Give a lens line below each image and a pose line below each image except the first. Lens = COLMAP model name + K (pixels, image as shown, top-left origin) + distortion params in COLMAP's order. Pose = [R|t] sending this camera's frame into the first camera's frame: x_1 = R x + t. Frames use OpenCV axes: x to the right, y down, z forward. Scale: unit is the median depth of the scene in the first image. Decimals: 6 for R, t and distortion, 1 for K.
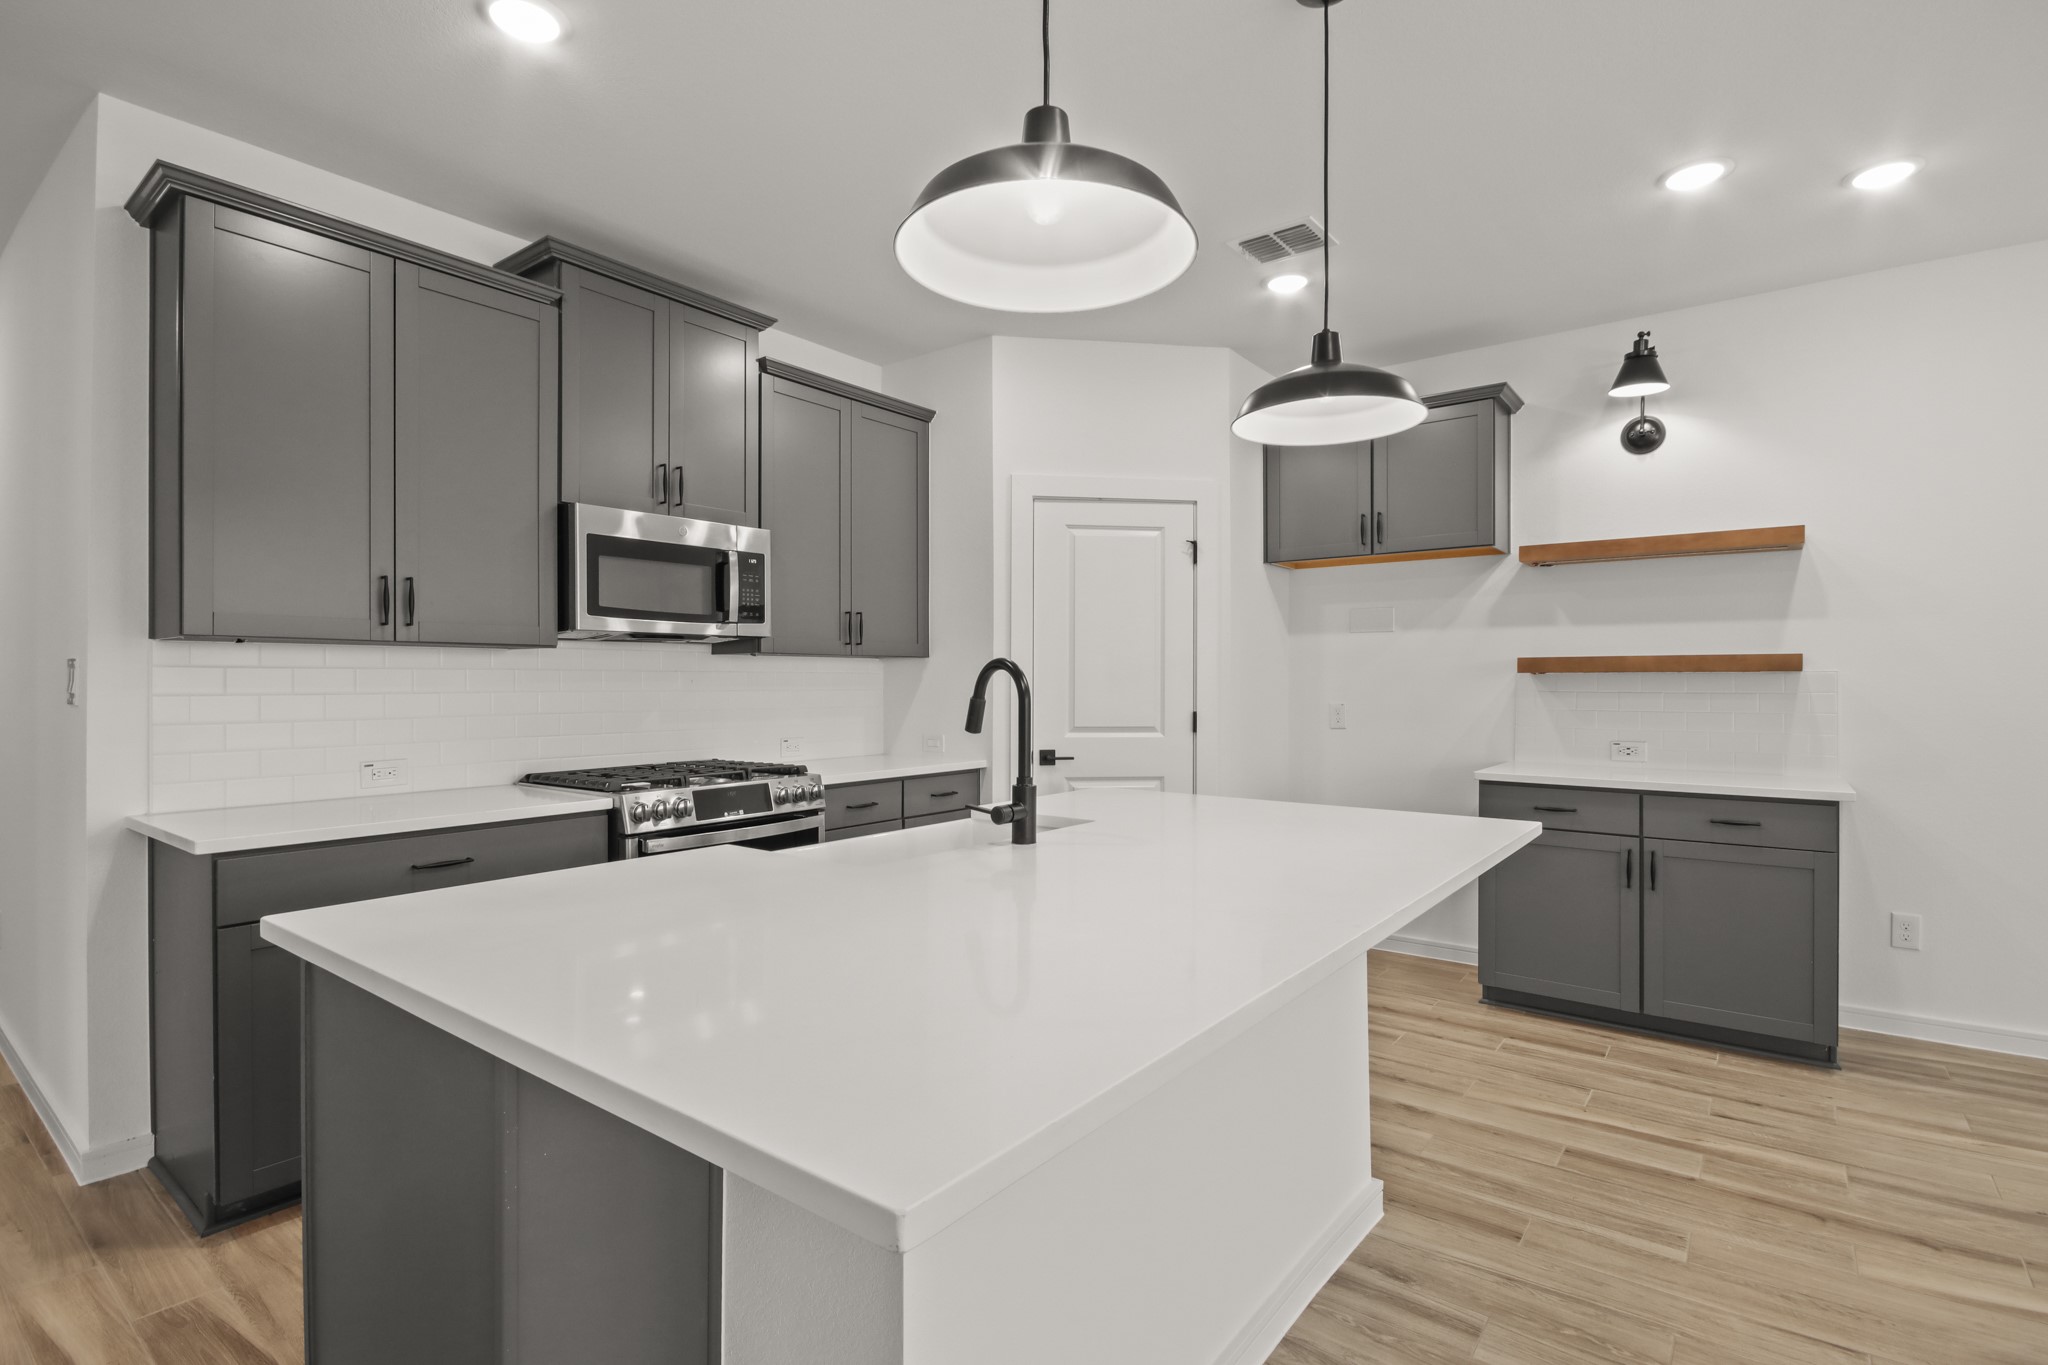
lens RADIAL K [[966.2, 0, 1021.4], [0, 966.2, 687.7], [0, 0, 1]] dist [-0.000539, -0.000011]
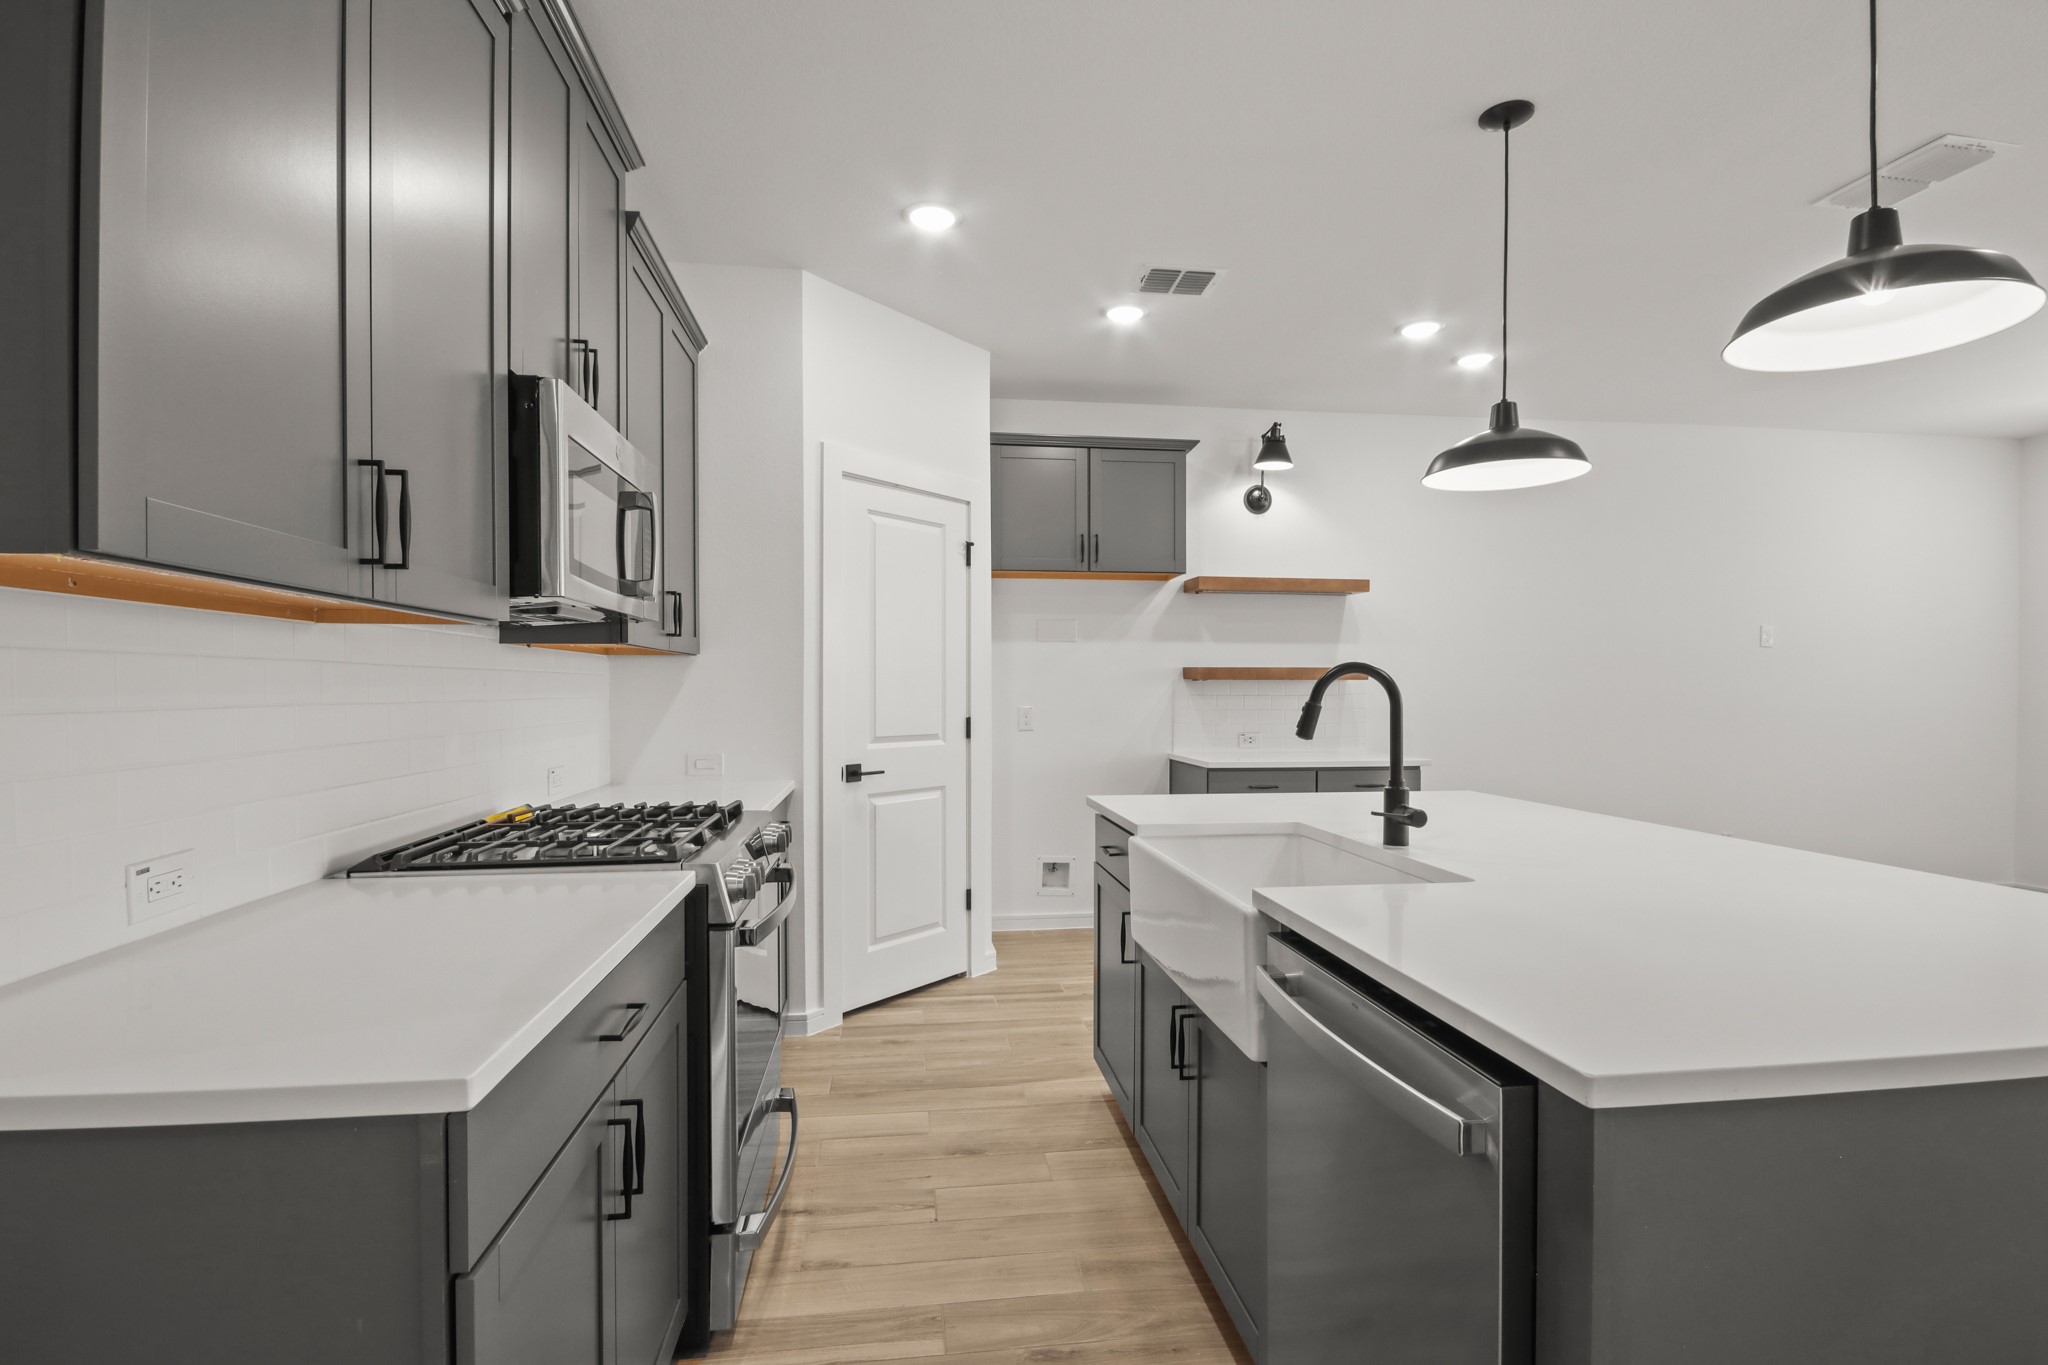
lens RADIAL K [[966.2, 0, 1025.0], [0, 966.2, 687.6], [0, 0, 1]] dist [-0.000539, -0.000011]
pose [[0.712136, 0.001235, 0.702040, -0.474269], [0.002460, 0.999988, -0.004254, -0.000682], [-0.702037, 0.004756, 0.712125, 0.271360]]
